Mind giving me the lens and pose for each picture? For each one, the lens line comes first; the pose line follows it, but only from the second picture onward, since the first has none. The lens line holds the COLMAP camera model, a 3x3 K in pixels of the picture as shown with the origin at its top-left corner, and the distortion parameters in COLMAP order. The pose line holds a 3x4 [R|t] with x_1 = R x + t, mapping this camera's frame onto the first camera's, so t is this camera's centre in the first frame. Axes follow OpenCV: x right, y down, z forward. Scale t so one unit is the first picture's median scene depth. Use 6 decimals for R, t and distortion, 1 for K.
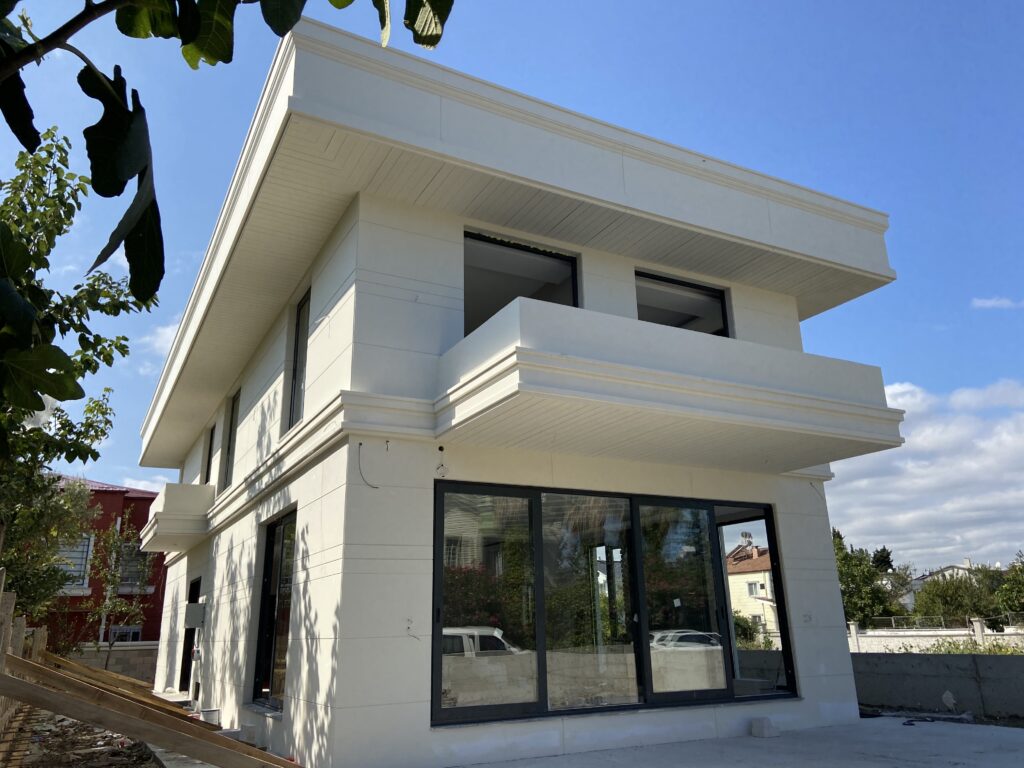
lens RADIAL K [[772.8, 0, 512.1], [0, 772.8, 385.5], [0, 0, 1]] dist [0.072686, -0.040018]
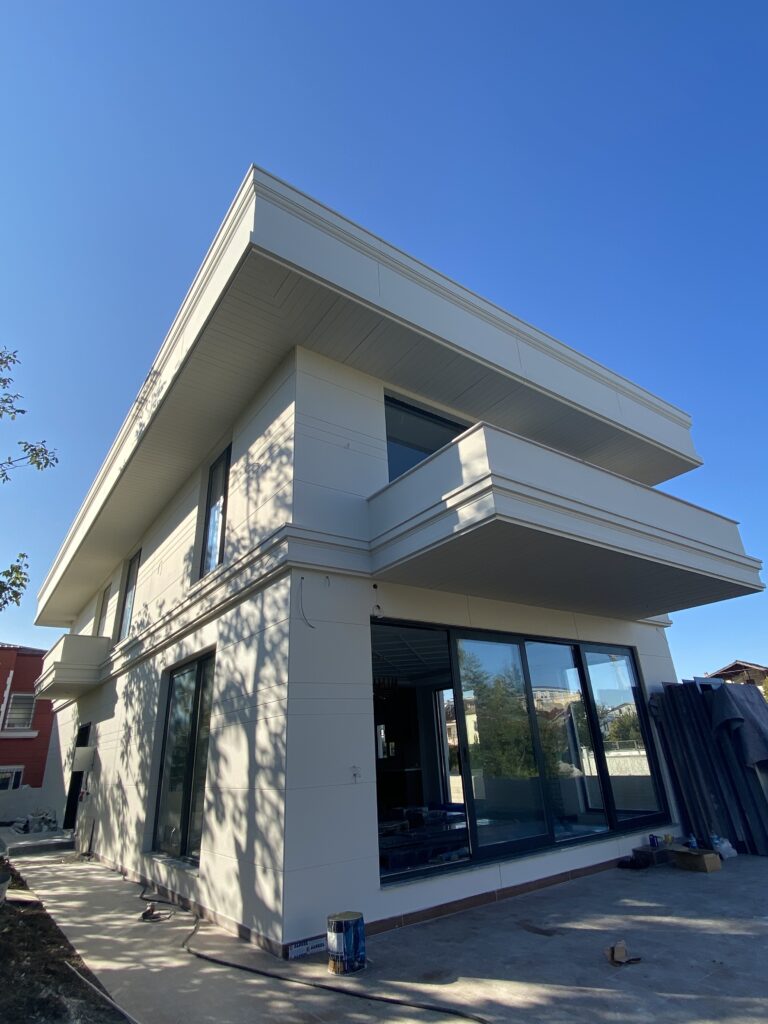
lens RADIAL K [[547.5, 0, 381.8], [0, 547.5, 510.6], [0, 0, 1]] dist [0.012094, -0.002546]
pose [[0.992347, 0.027296, 0.120424, -0.096198], [-0.012631, 0.992585, -0.120895, 0.039117], [-0.122831, 0.118449, 0.985334, 0.159137]]
